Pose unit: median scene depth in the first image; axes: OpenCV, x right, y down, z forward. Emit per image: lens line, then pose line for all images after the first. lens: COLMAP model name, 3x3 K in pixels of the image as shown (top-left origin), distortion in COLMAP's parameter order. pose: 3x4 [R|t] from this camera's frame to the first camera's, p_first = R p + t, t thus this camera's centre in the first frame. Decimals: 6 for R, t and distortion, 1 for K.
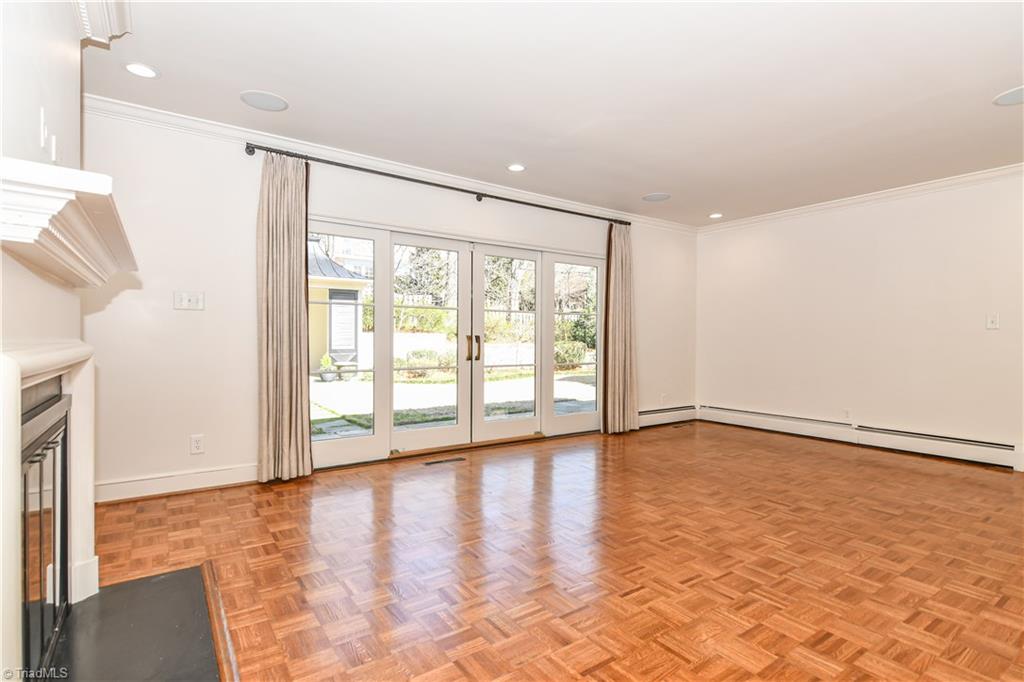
lens RADIAL K [[504.3, 0, 514.8], [0, 504.3, 340.1], [0, 0, 1]] dist [-0.000431, -0.000141]
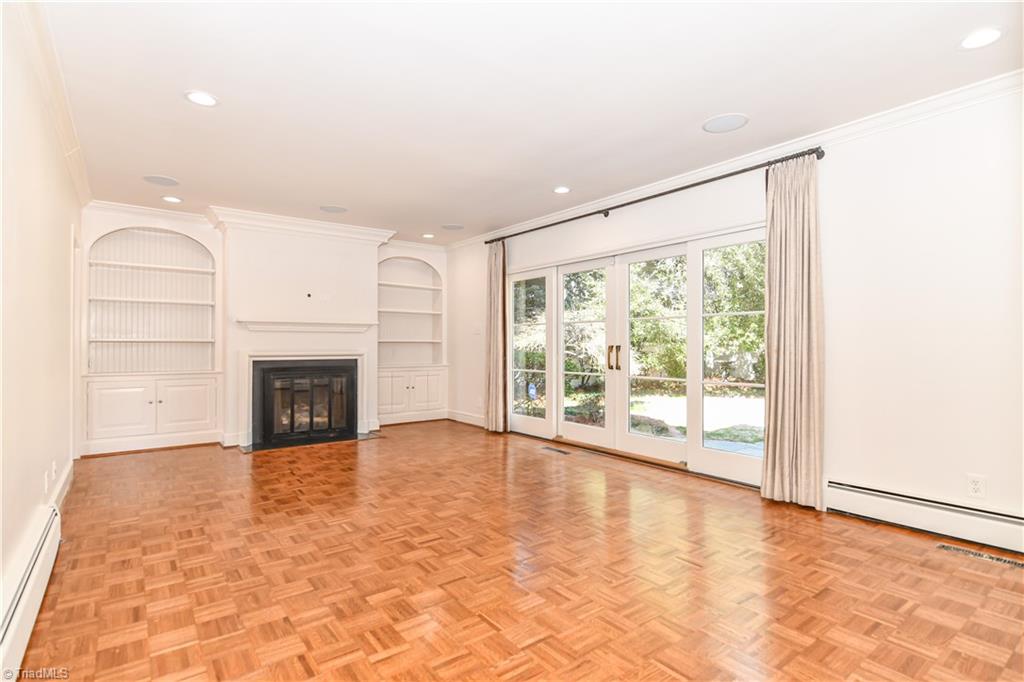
lens RADIAL K [[504.3, 0, 513.4], [0, 504.3, 344.3], [0, 0, 1]] dist [-0.000431, -0.000141]
pose [[0.038163, -0.009203, -0.999229, 1.419679], [-0.006160, 0.999936, -0.009445, -0.001117], [0.999253, 0.006515, 0.038104, 1.134010]]
